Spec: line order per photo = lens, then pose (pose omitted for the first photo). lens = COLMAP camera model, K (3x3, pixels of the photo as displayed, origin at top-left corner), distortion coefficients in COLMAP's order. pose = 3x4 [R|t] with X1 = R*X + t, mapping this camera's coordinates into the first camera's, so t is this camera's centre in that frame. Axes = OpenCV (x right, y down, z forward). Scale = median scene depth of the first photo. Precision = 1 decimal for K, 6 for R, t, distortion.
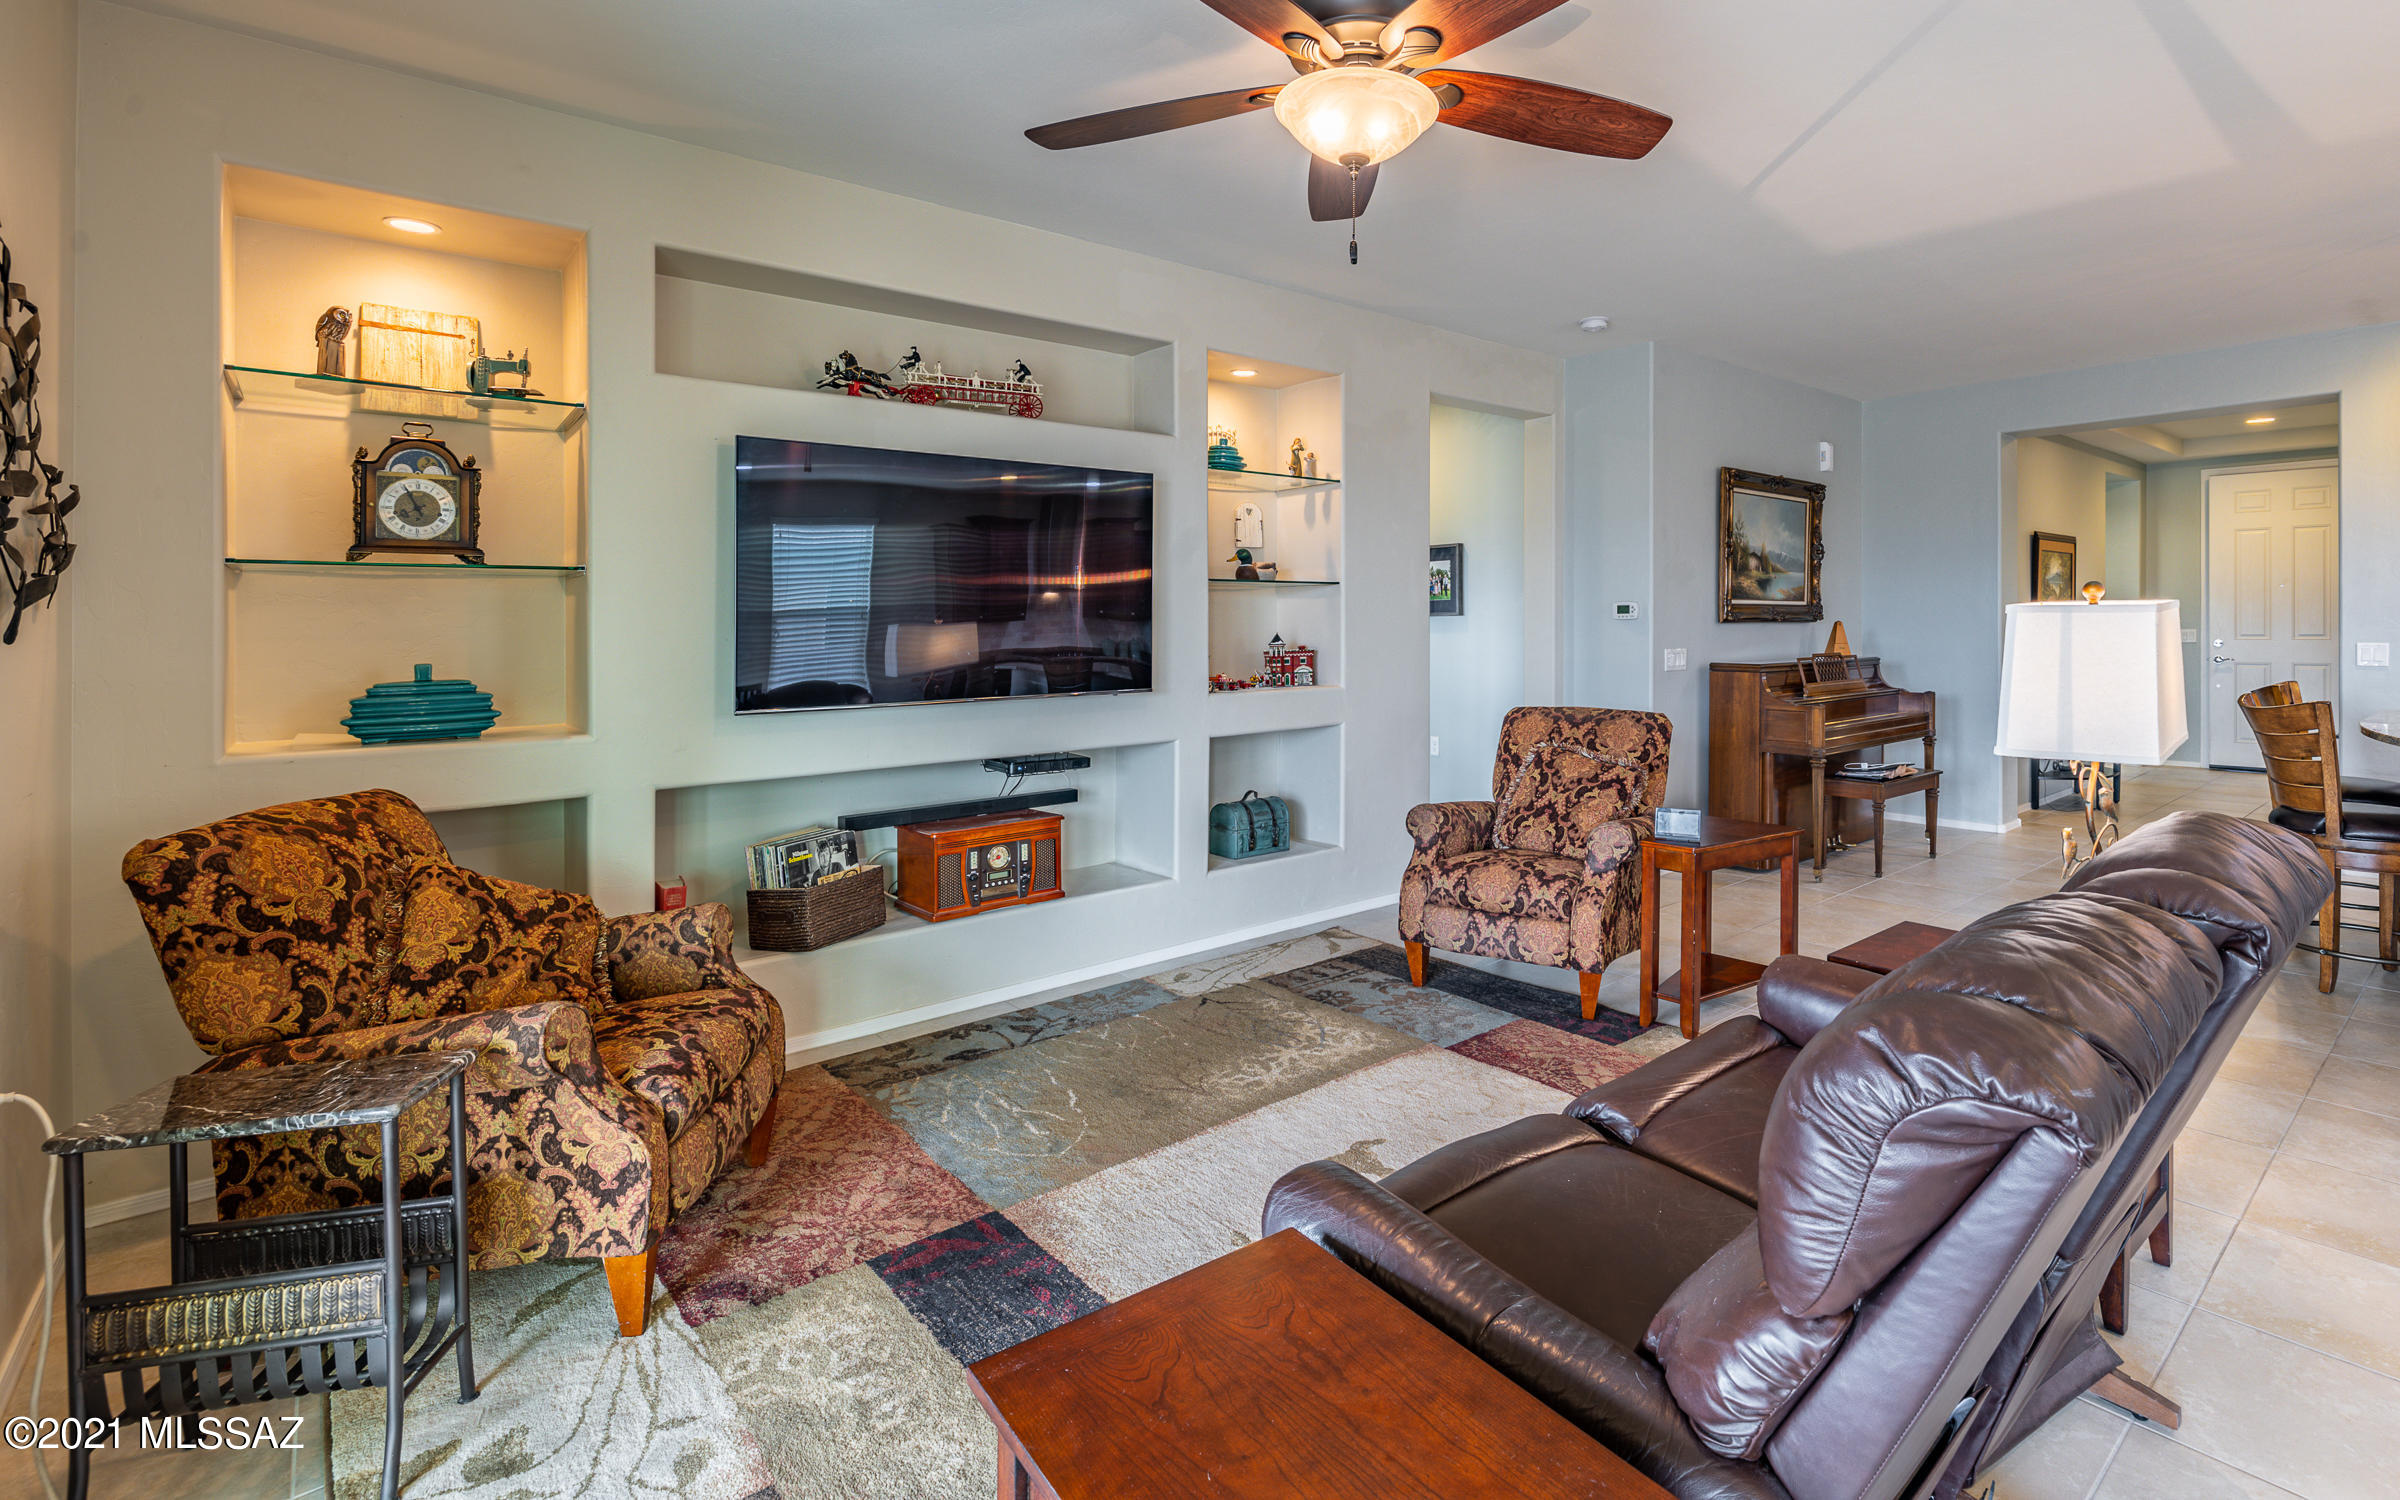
lens RADIAL K [[1027.7, 0, 1335.9], [0, 1027.7, 613.7], [0, 0, 1]] dist [-0.002521, 0.000799]
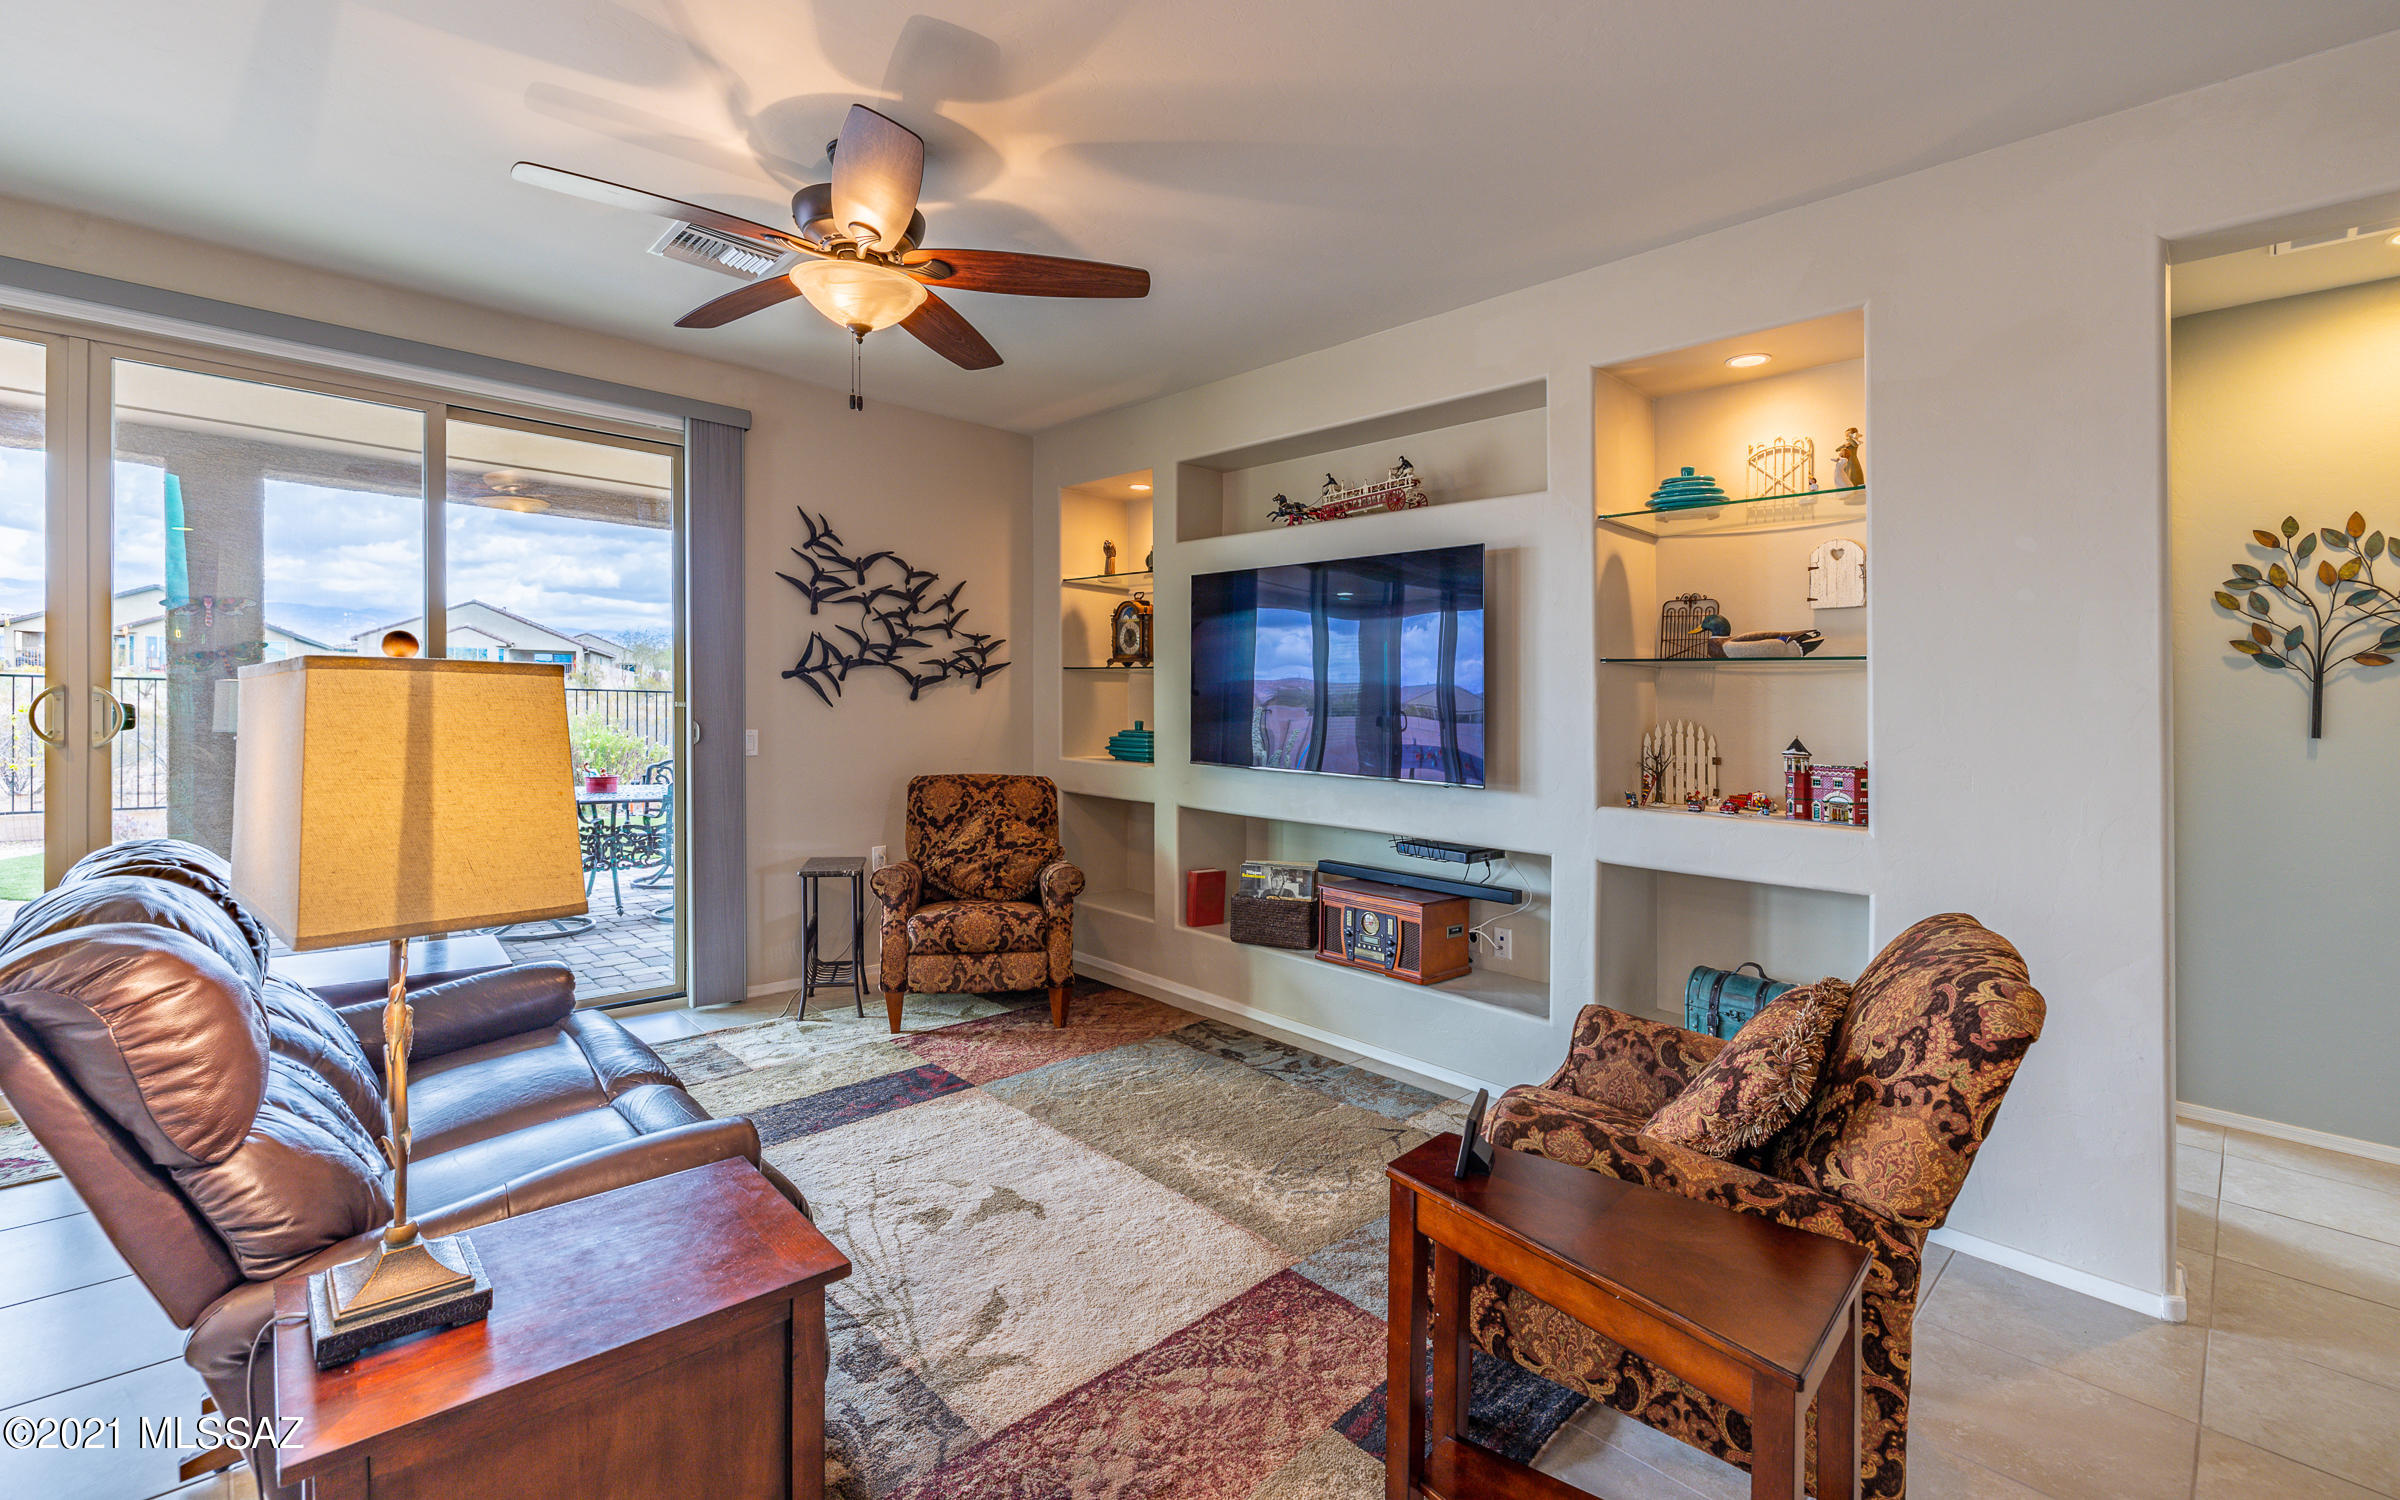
lens RADIAL K [[1027.7, 0, 1247.3], [0, 1027.7, 702.7], [0, 0, 1]] dist [-0.002521, 0.000799]
pose [[0.085415, 0.006872, -0.996322, 0.913589], [-0.020926, 0.999768, 0.005102, 0.002136], [0.996126, 0.020413, 0.085539, 0.955777]]
